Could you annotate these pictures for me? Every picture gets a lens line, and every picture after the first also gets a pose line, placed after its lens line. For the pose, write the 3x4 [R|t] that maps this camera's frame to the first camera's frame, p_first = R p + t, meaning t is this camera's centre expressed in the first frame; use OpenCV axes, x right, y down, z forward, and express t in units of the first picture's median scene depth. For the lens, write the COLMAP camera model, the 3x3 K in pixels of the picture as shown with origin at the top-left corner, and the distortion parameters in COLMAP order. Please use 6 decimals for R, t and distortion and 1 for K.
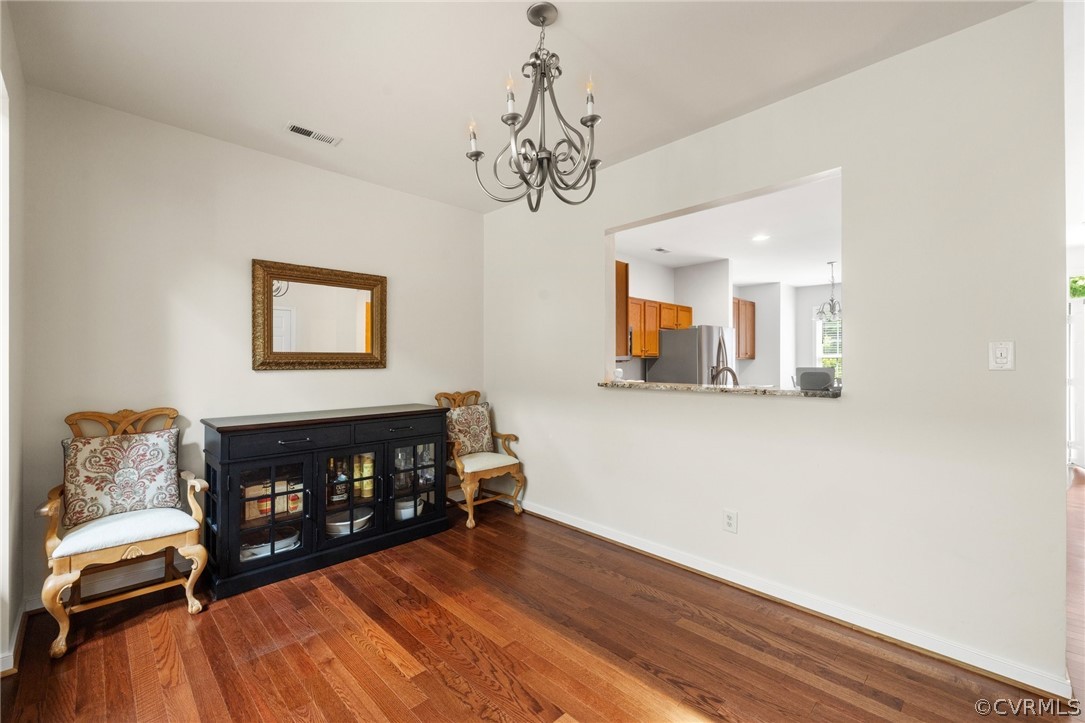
lens RADIAL K [[455.1, 0, 542.5], [0, 455.1, 361.5], [0, 0, 1]] dist [-0.003515, -0.000443]
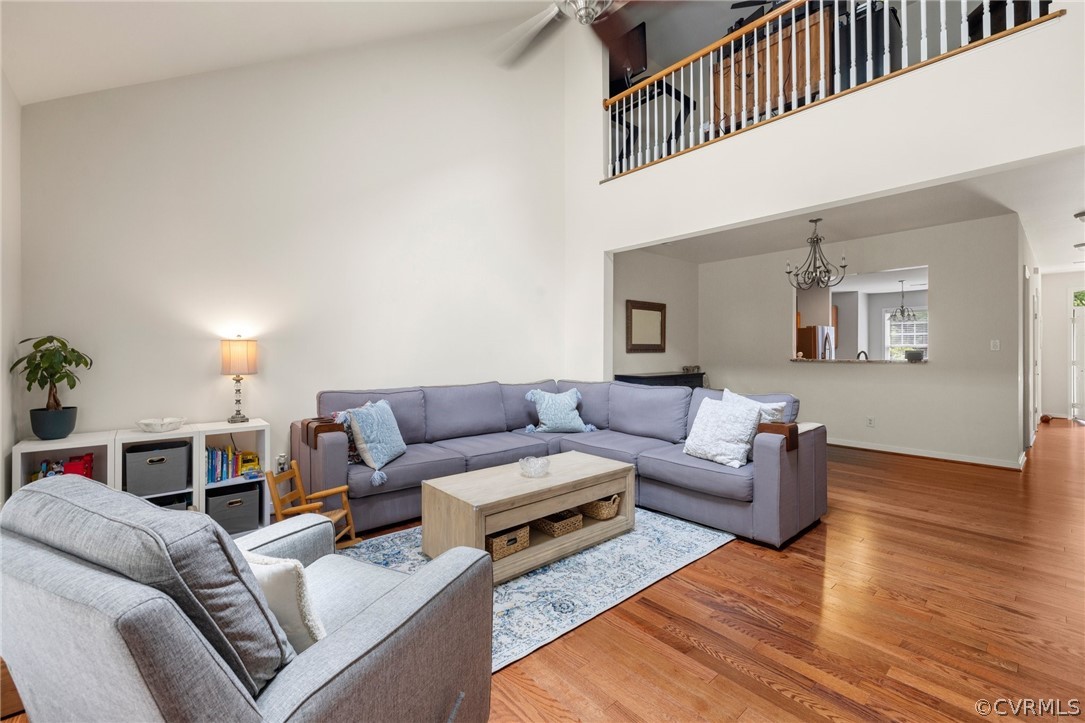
lens RADIAL K [[452.0, 0, 542.5], [0, 452.0, 361.5], [0, 0, 1]] dist [-0.000506, 0.000320]
pose [[0.997758, 0.000718, -0.066919, -0.779355], [0.000663, 0.999787, 0.020606, 0.014675], [0.066920, -0.020604, 0.997546, -0.981977]]
